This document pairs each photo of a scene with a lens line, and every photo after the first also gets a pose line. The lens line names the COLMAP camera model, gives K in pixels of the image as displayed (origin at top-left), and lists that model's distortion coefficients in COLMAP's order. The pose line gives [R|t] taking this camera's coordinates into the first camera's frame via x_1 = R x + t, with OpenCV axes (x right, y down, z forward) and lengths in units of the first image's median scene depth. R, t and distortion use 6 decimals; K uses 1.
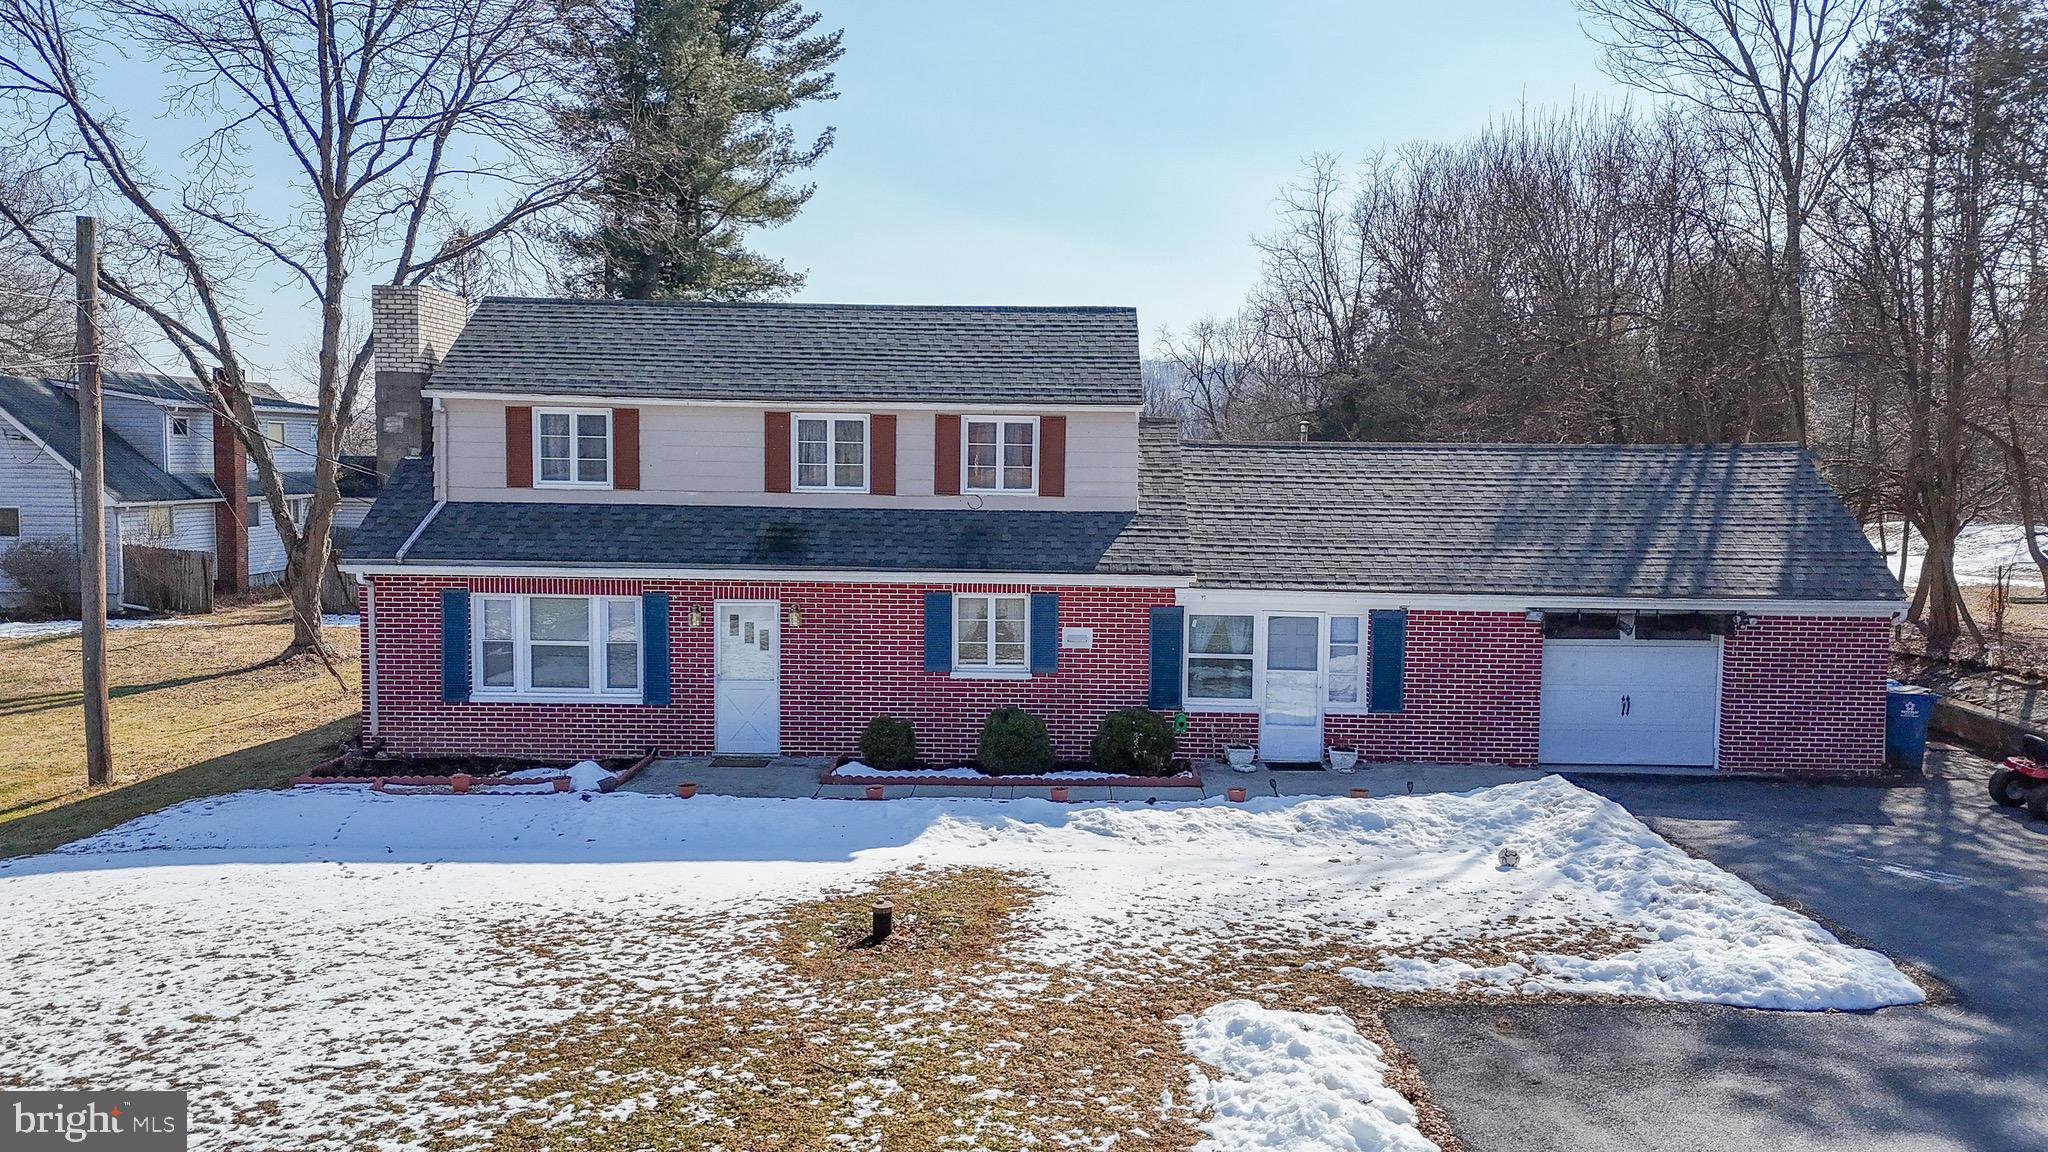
lens RADIAL K [[1498.5, 0, 1018.5], [0, 1498.5, 578.8], [0, 0, 1]] dist [0.087388, -0.093583]
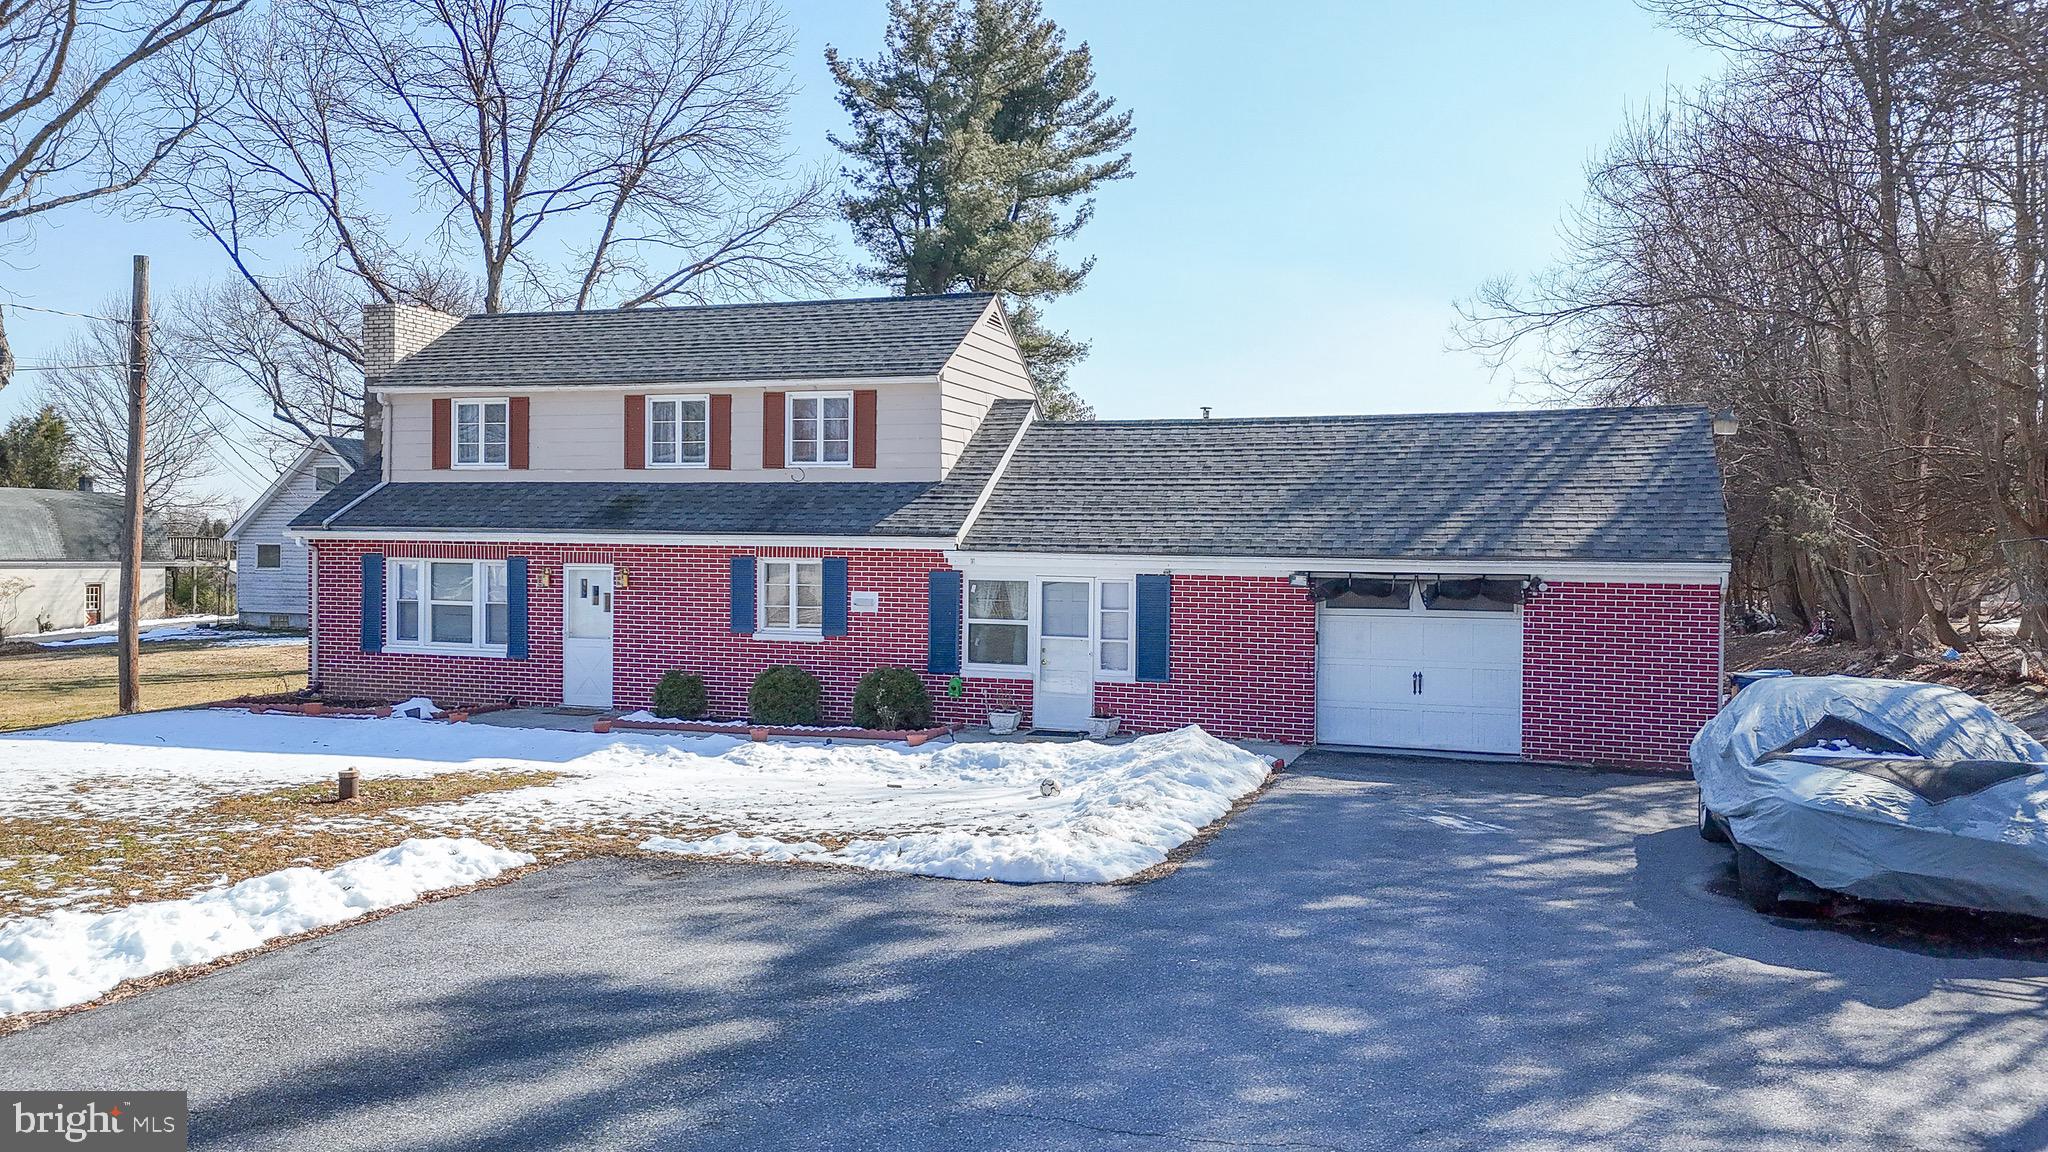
lens RADIAL K [[1498.5, 0, 1018.5], [0, 1498.5, 578.8], [0, 0, 1]] dist [0.087388, -0.093583]
pose [[0.945764, 0.005377, -0.324809, 0.472536], [-0.028054, 0.997479, -0.065174, 0.087845], [0.323640, 0.070752, 0.943531, 0.067601]]
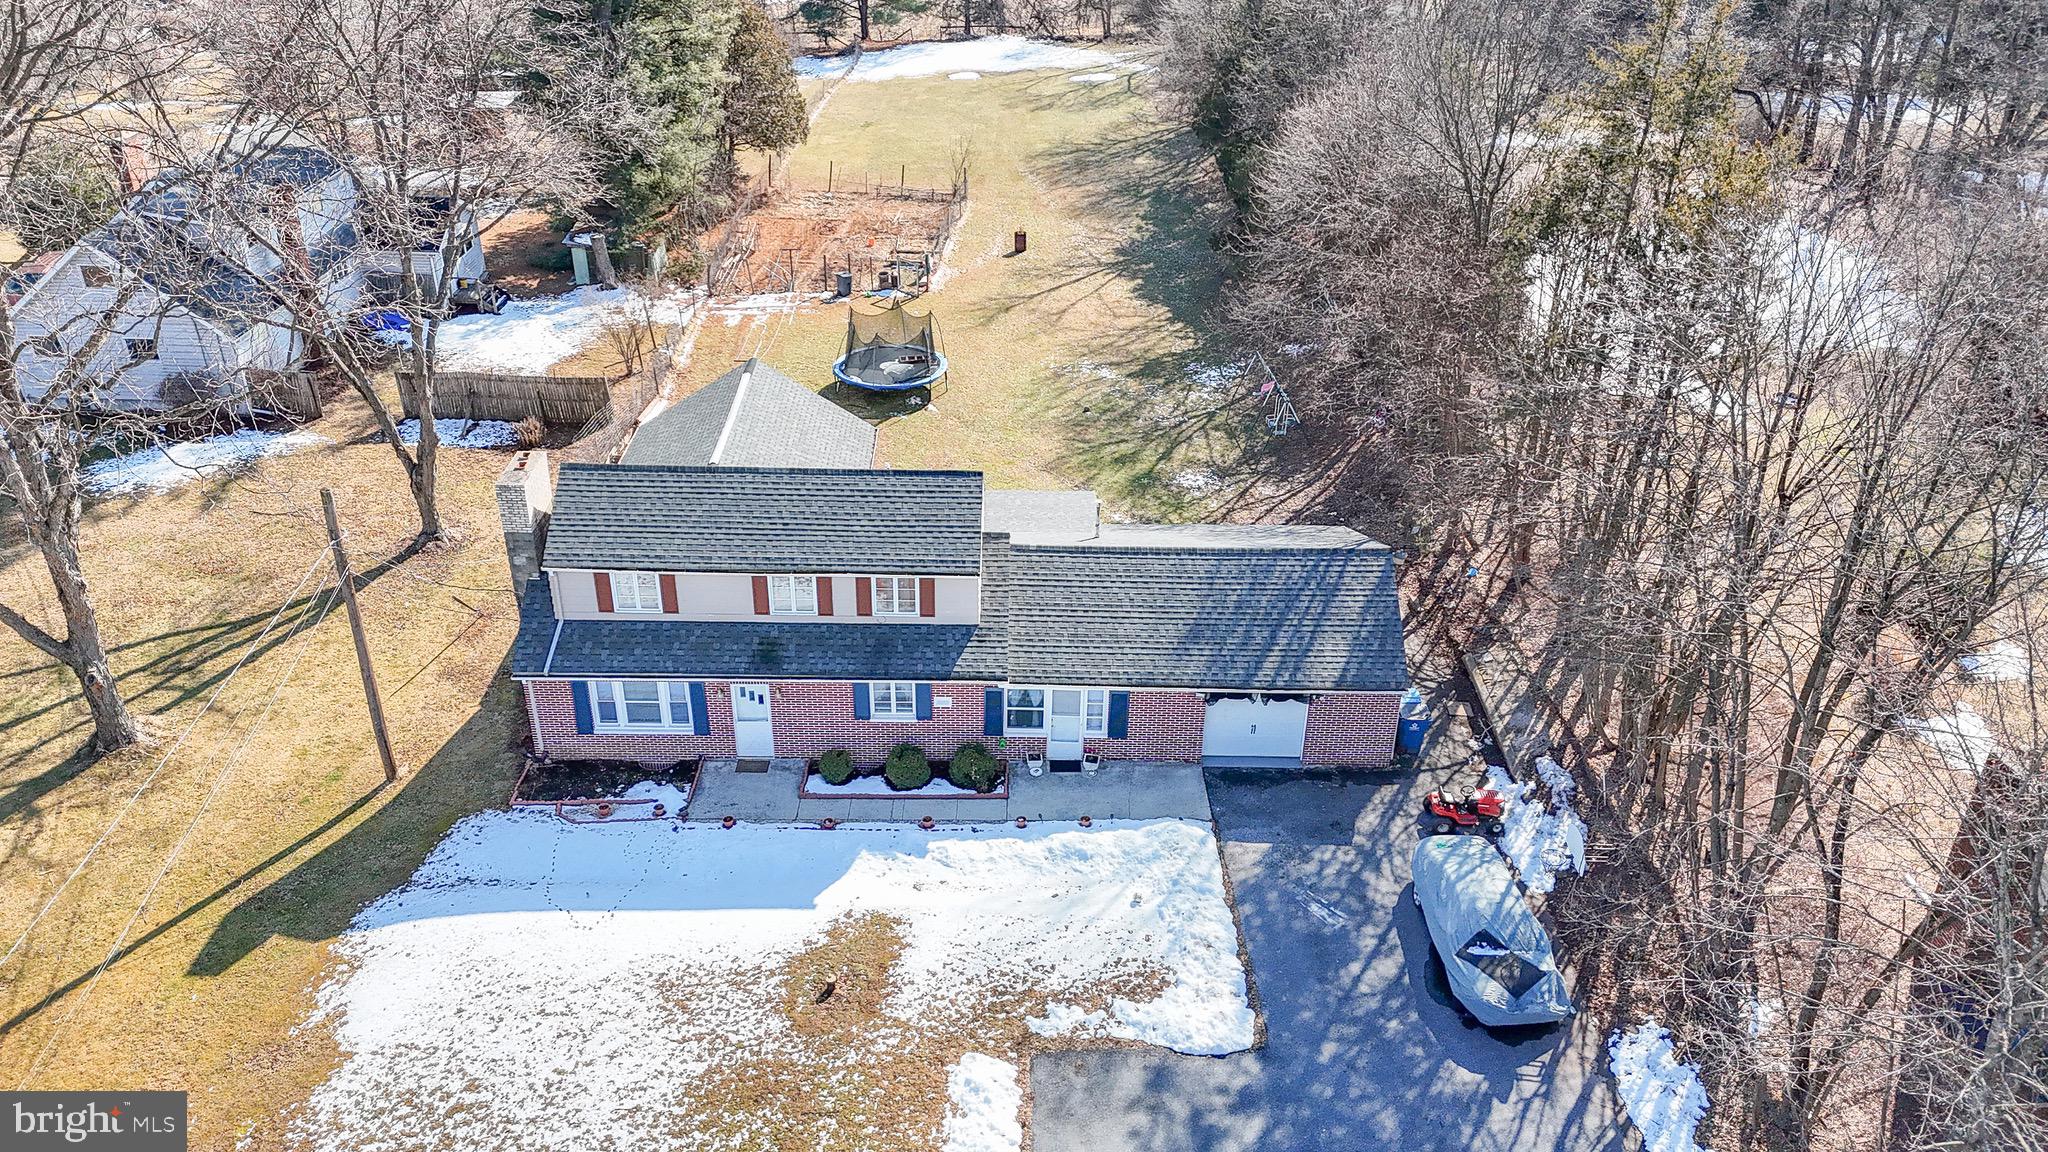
lens RADIAL K [[1494.6, 0, 1024.0], [0, 1494.6, 576.0], [0, 0, 1]] dist [0.136133, -0.303826]
pose [[0.999852, -0.005241, 0.016383, 0.106383], [-0.002273, 0.903836, 0.427873, -0.837443], [-0.017050, -0.427847, 0.903690, -0.508712]]
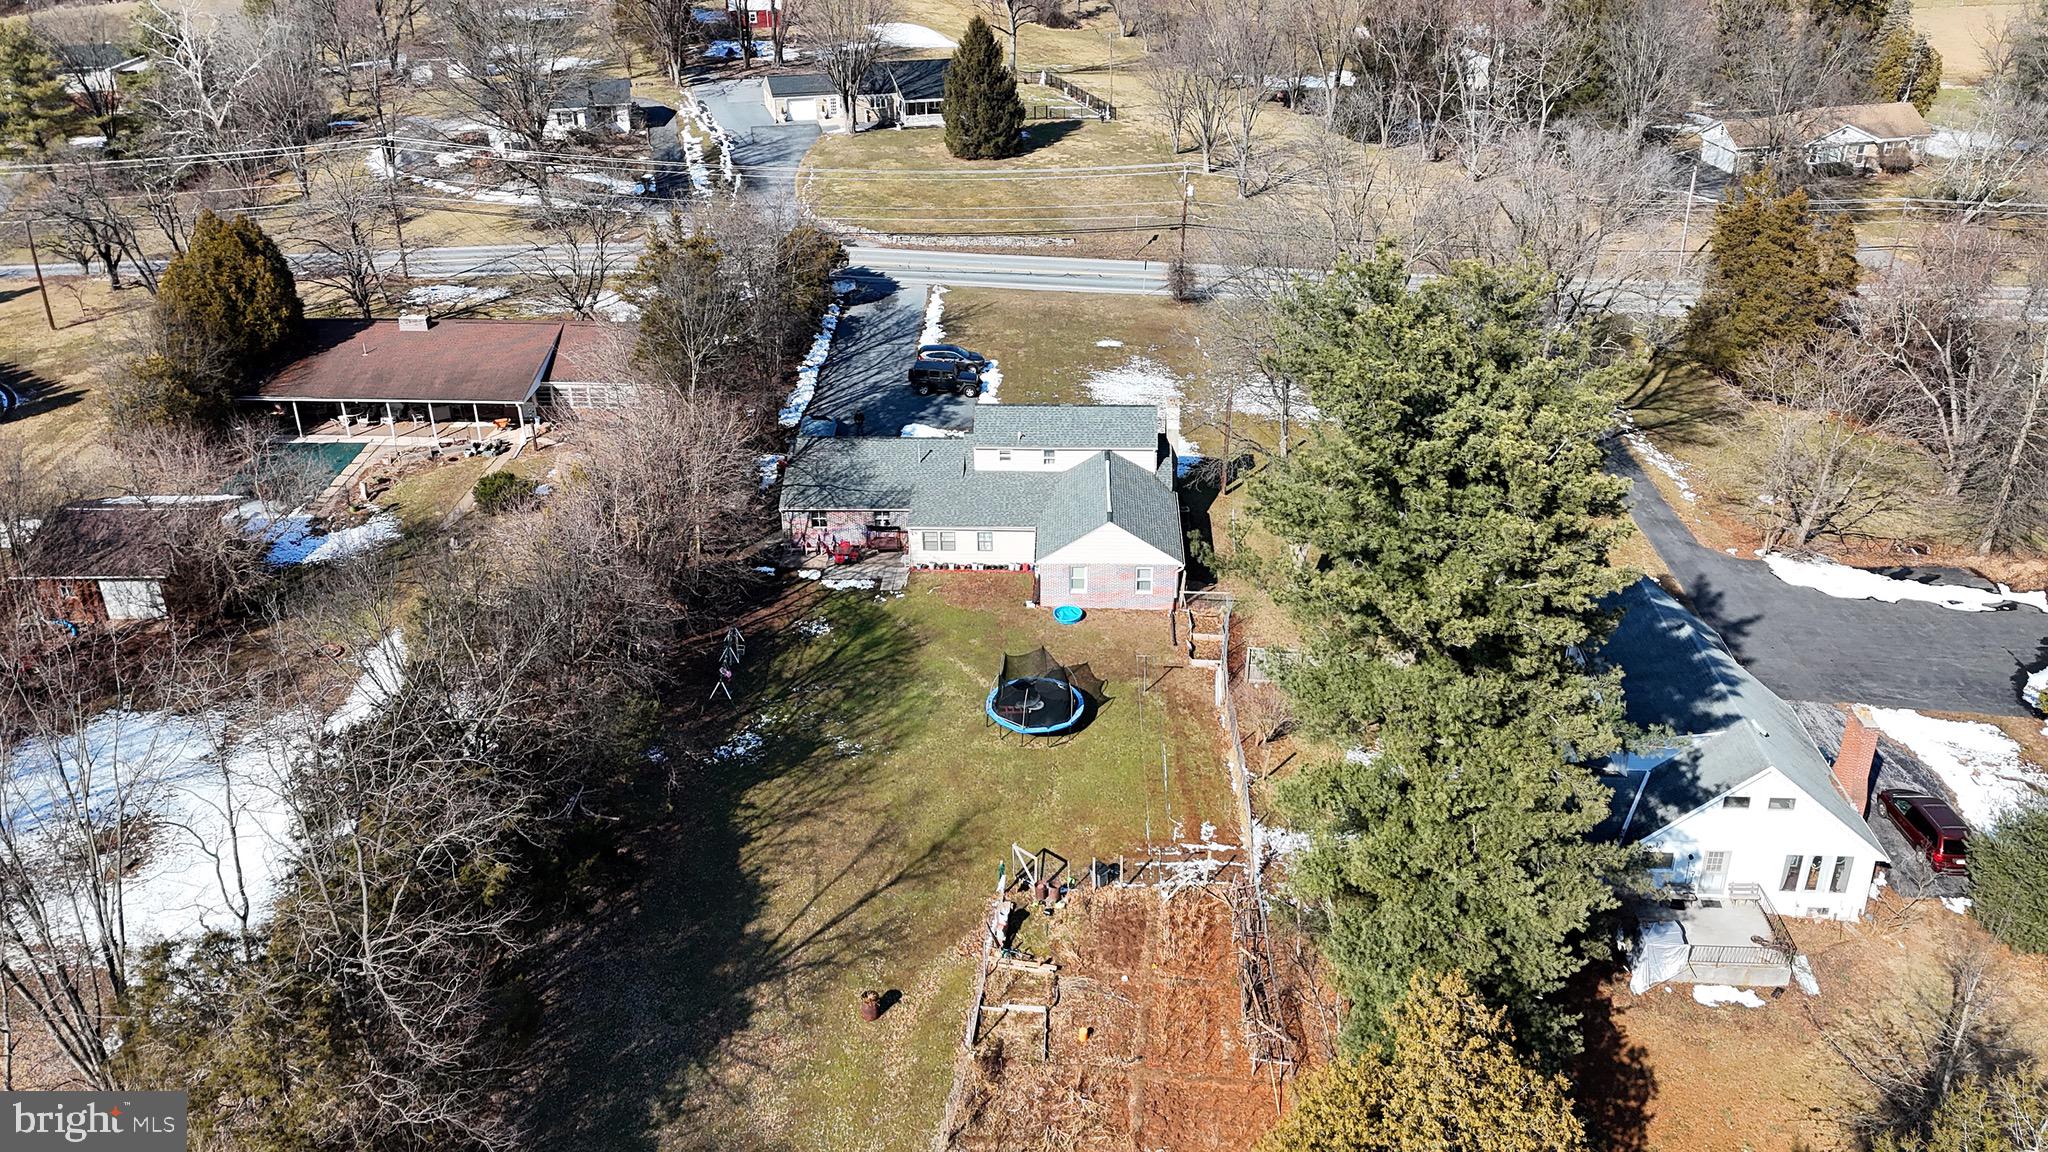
lens RADIAL K [[1639.0, 0, 1114.8], [0, 1639.0, 515.8], [0, 0, 1]] dist [0.127061, -0.184259]
pose [[-0.999436, -0.012297, -0.031263, -0.150764], [-0.026440, 0.862007, 0.506207, -2.185691], [0.020724, 0.506748, -0.861845, 5.088915]]
